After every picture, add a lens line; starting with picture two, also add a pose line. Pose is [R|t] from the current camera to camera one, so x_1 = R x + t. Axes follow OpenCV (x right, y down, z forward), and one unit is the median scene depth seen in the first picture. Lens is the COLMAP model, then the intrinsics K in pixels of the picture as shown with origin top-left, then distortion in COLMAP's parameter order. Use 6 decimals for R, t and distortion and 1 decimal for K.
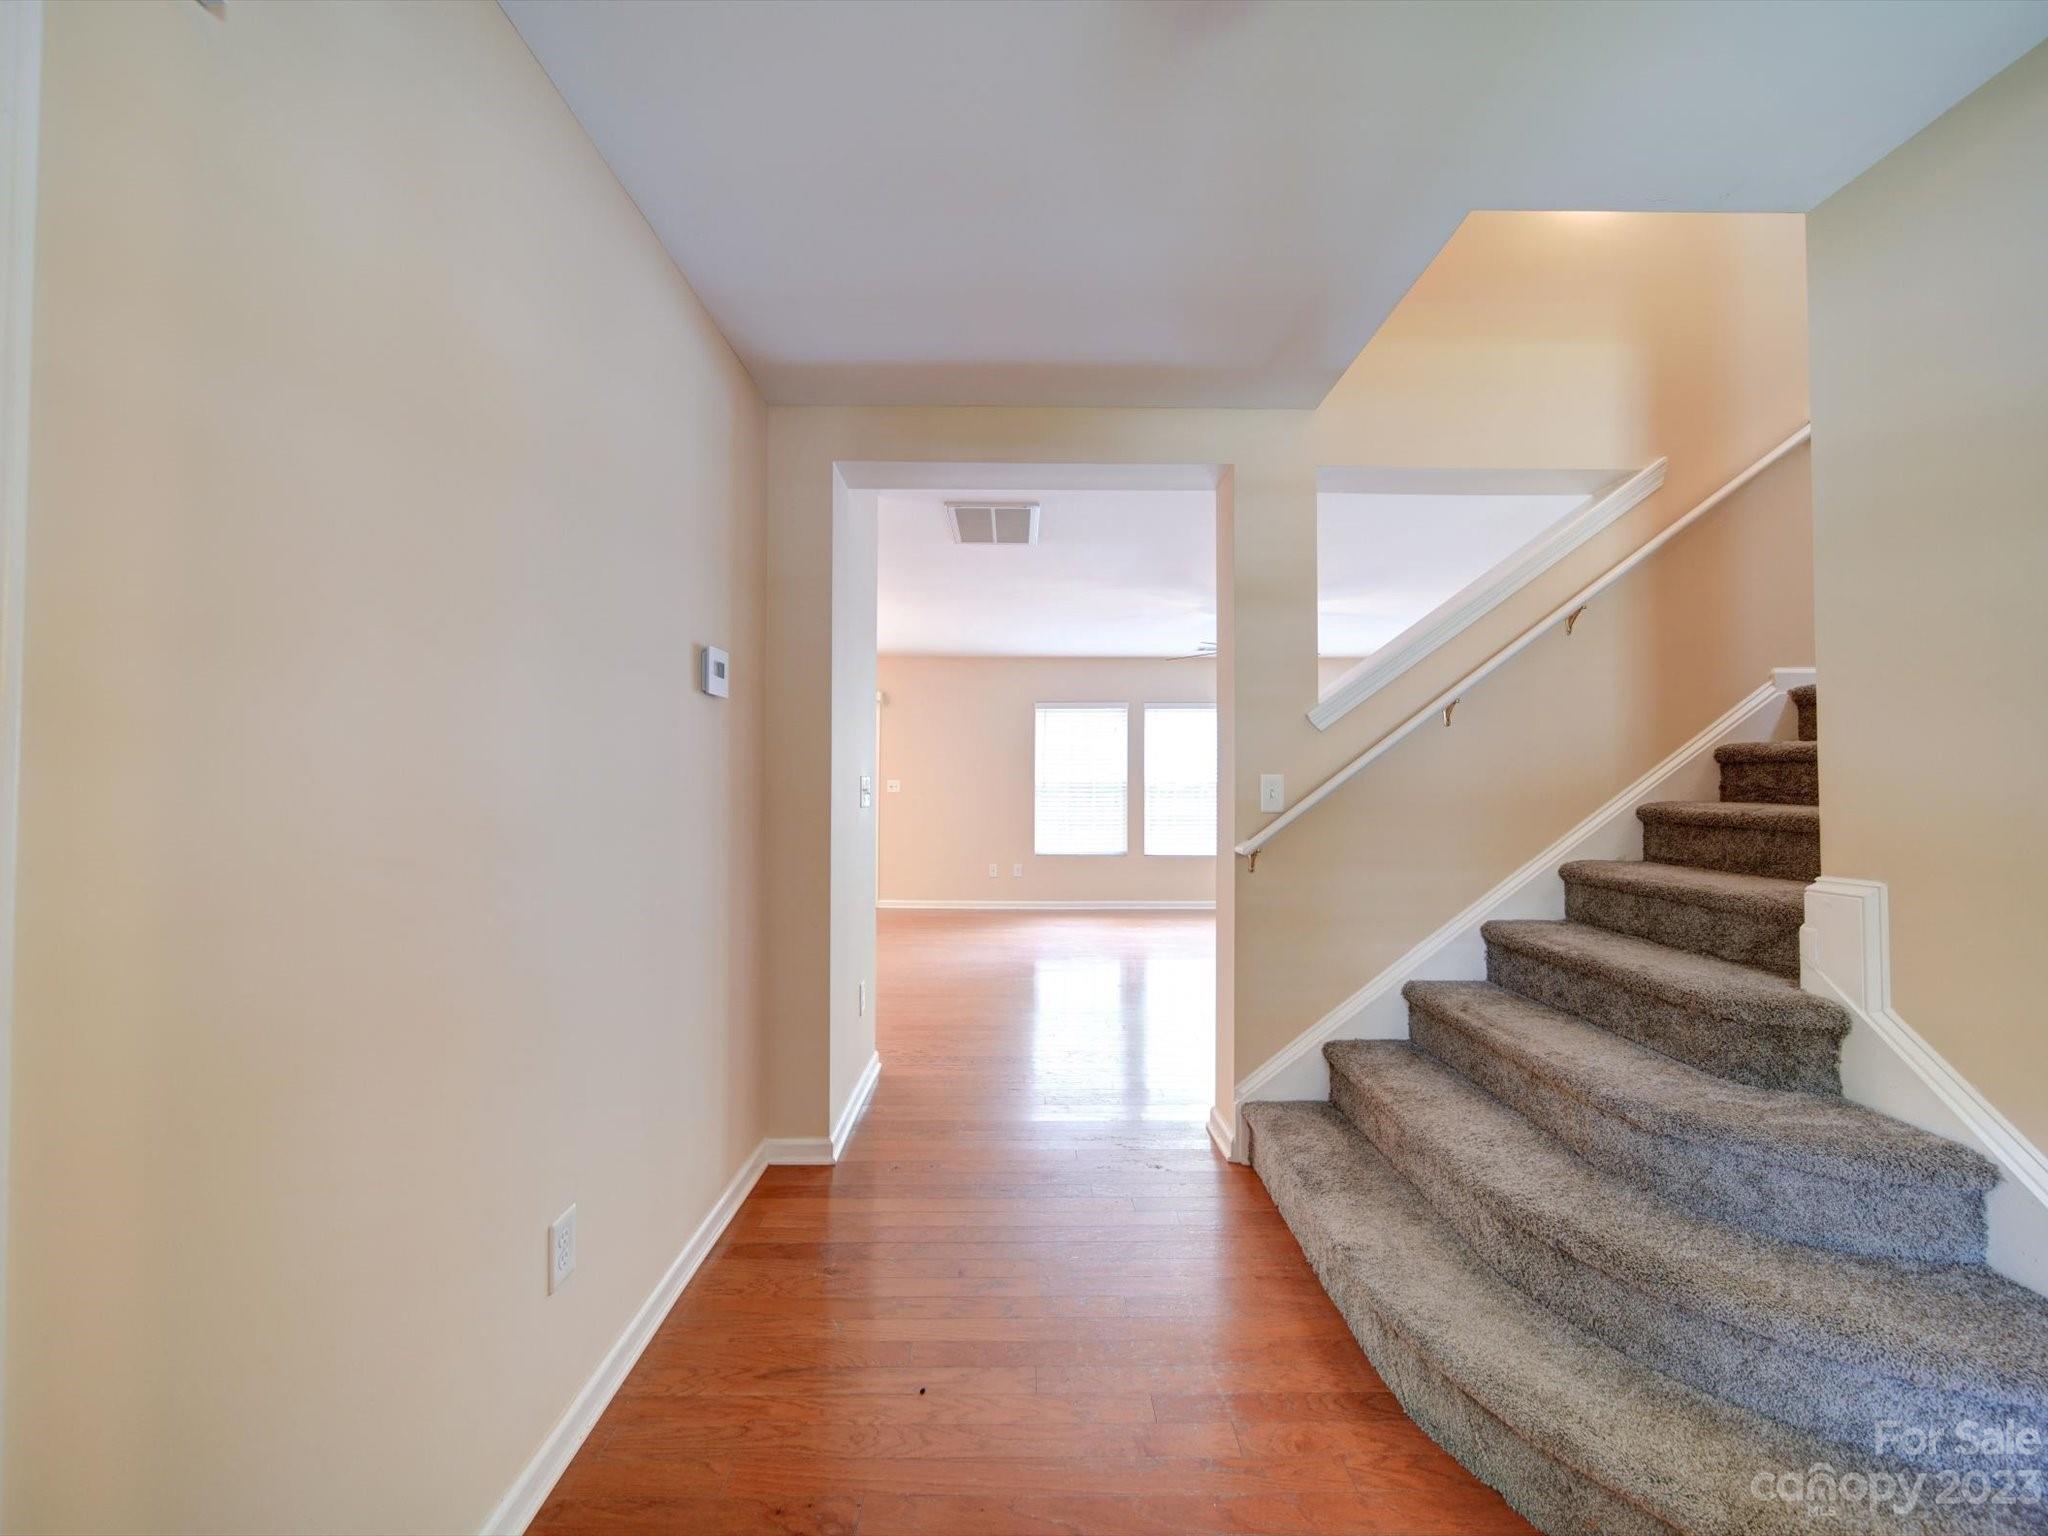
lens RADIAL K [[815.9, 0, 1026.5], [0, 815.9, 758.5], [0, 0, 1]] dist [0.000767, -0.000710]
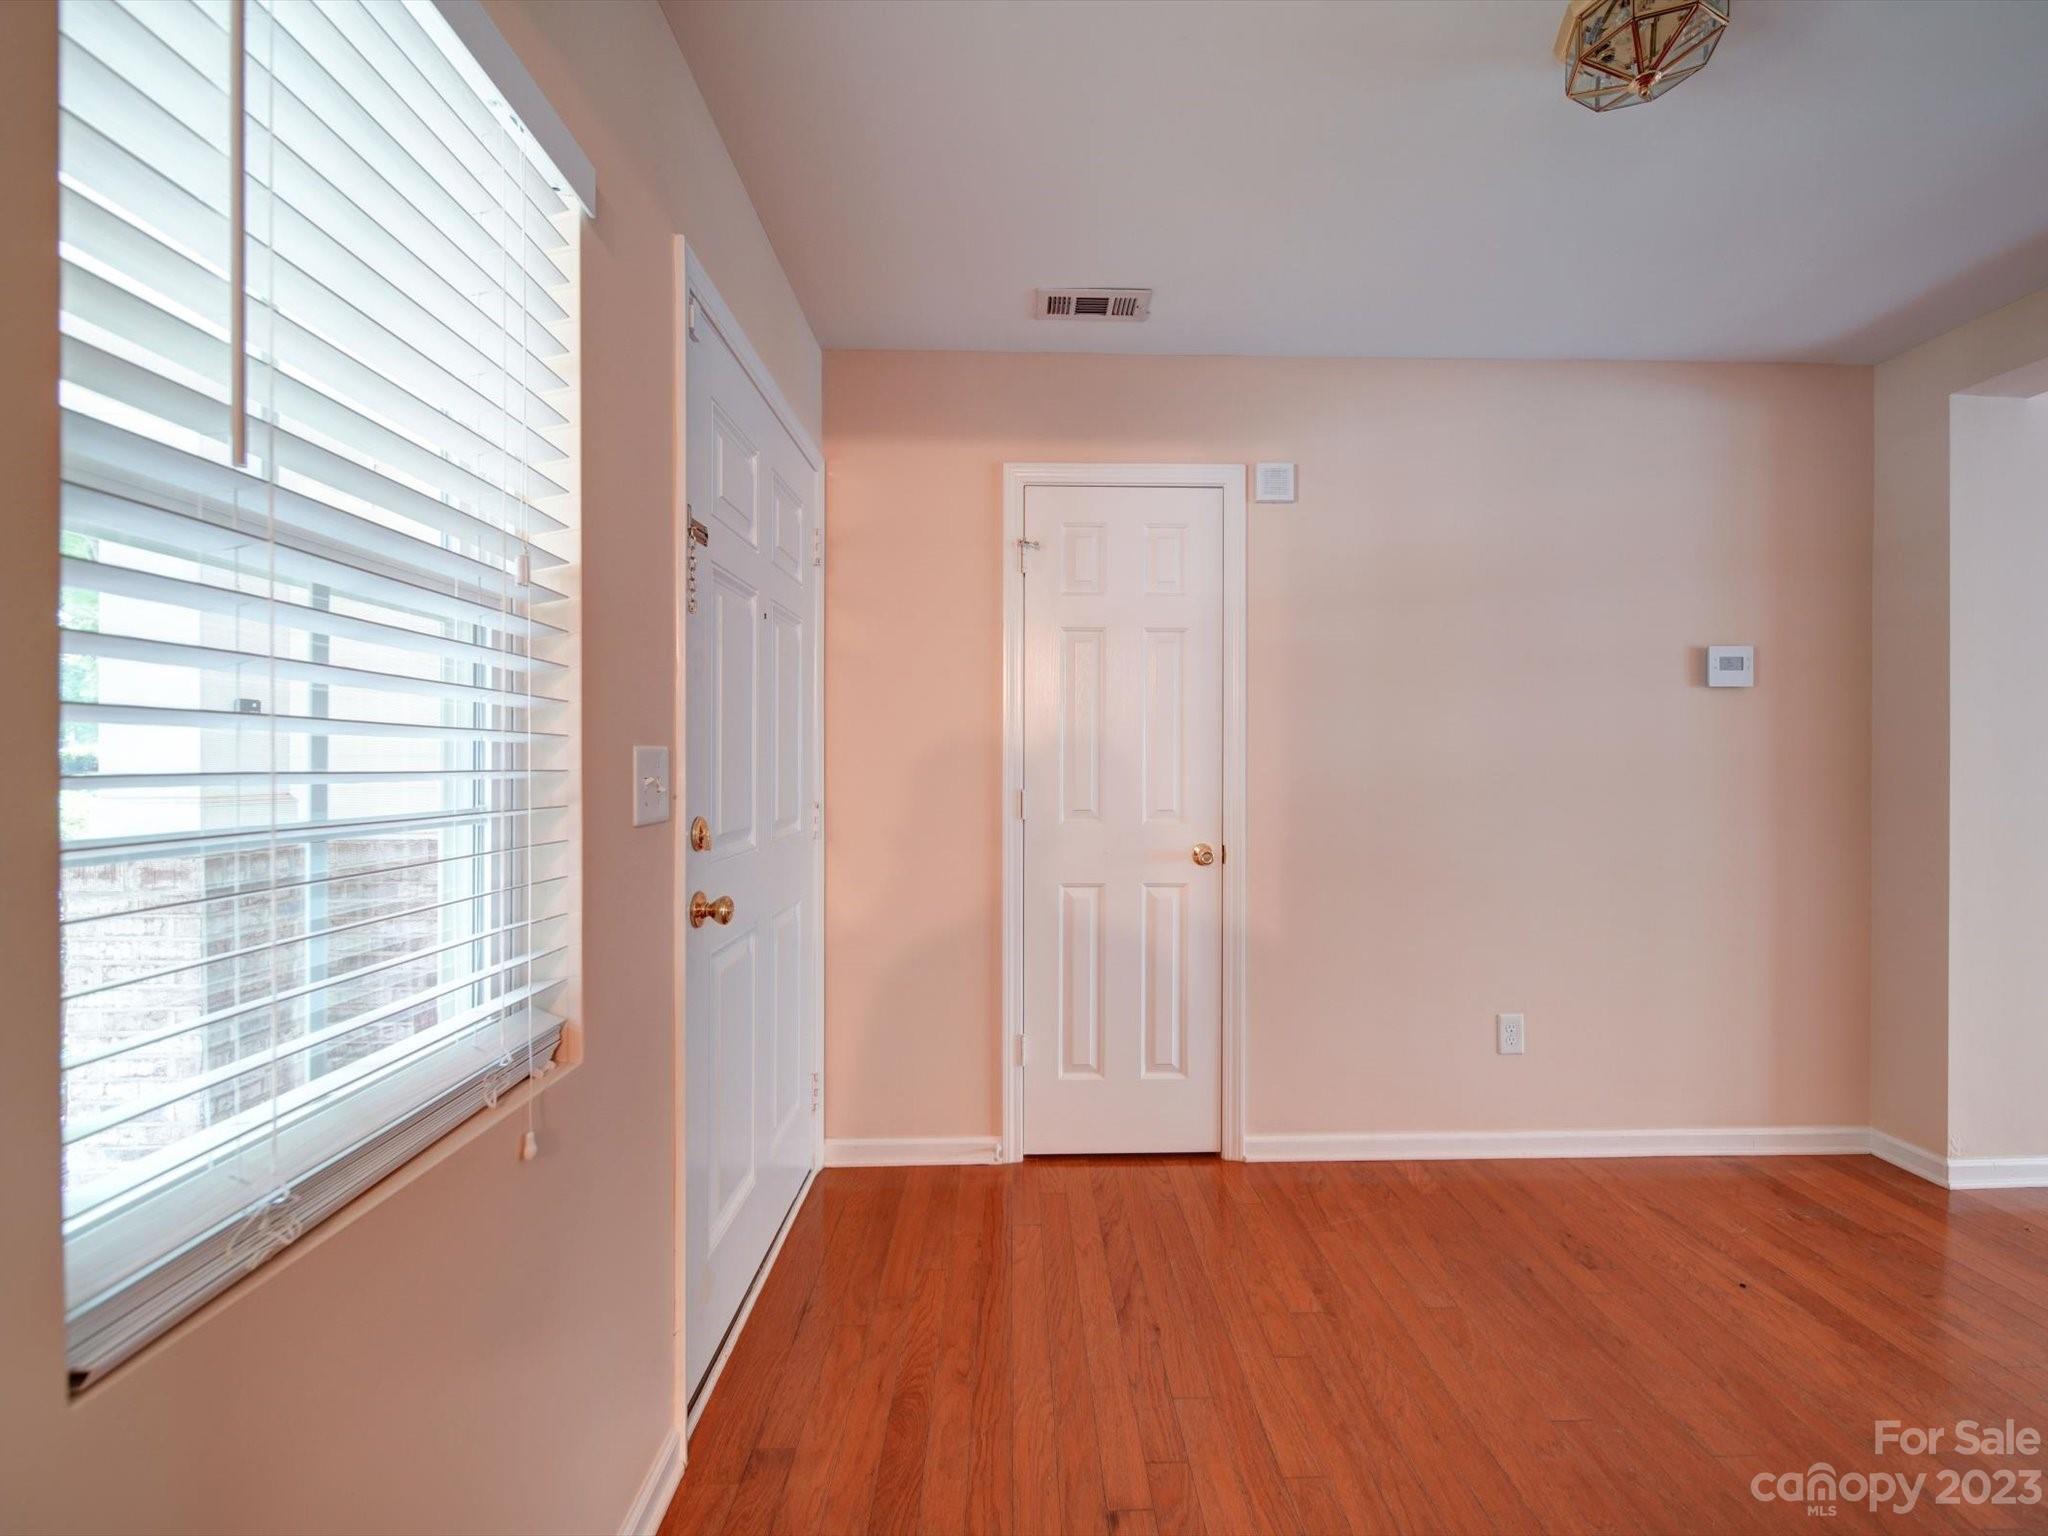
lens RADIAL K [[815.9, 0, 1026.3], [0, 815.9, 764.0], [0, 0, 1]] dist [0.000767, -0.000710]
pose [[0.004904, 0.000197, -0.999988, 0.767452], [0.023366, 0.999727, 0.000312, 0.009433], [0.999715, -0.023368, 0.004898, -0.002299]]
